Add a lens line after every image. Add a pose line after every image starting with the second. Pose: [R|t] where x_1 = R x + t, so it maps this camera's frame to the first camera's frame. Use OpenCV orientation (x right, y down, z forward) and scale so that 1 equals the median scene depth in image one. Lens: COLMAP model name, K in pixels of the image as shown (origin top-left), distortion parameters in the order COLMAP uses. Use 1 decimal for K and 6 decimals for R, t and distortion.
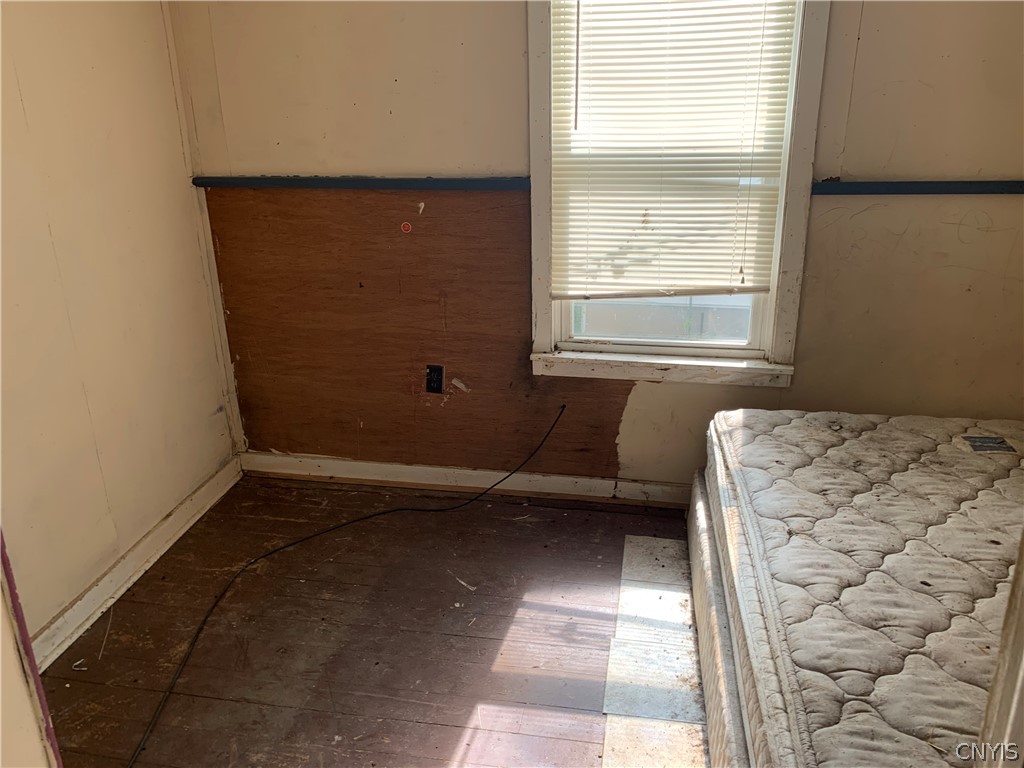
lens RADIAL K [[783.1, 0, 511.6], [0, 783.1, 380.2], [0, 0, 1]] dist [0.022543, -0.023775]
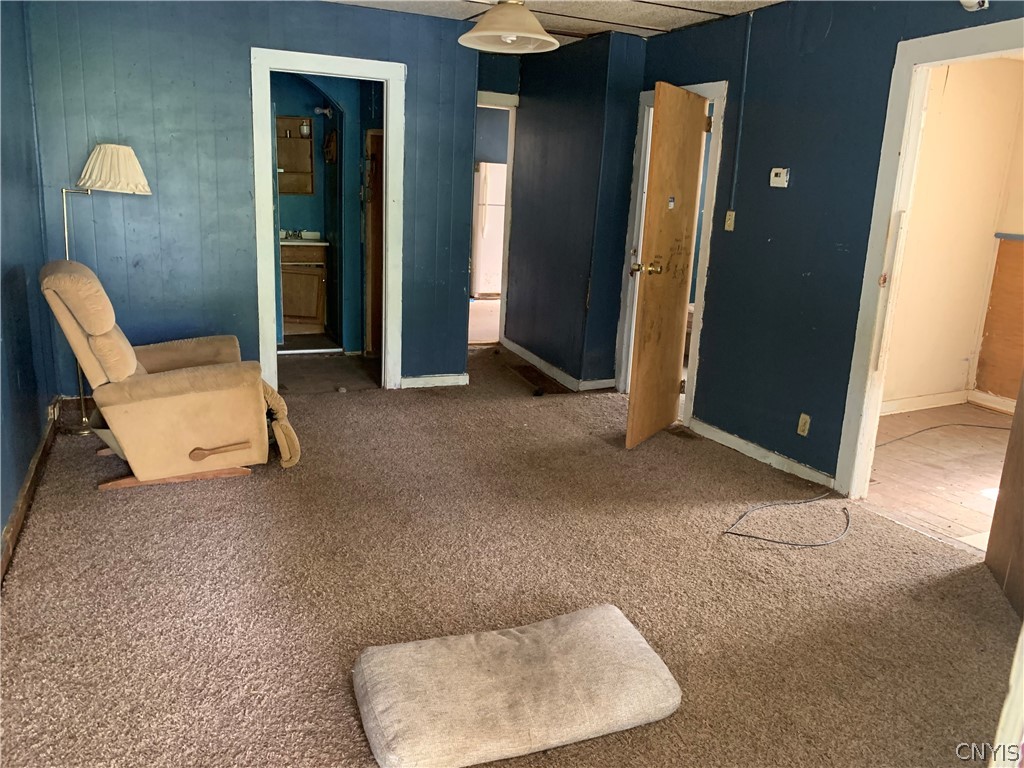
lens RADIAL K [[783.1, 0, 513.9], [0, 783.1, 383.8], [0, 0, 1]] dist [0.022543, -0.023775]
pose [[0.576002, 0.241585, -0.780935, 0.457002], [-0.325160, 0.944214, 0.052264, 0.335461], [0.749995, 0.223825, 0.622422, -0.894985]]
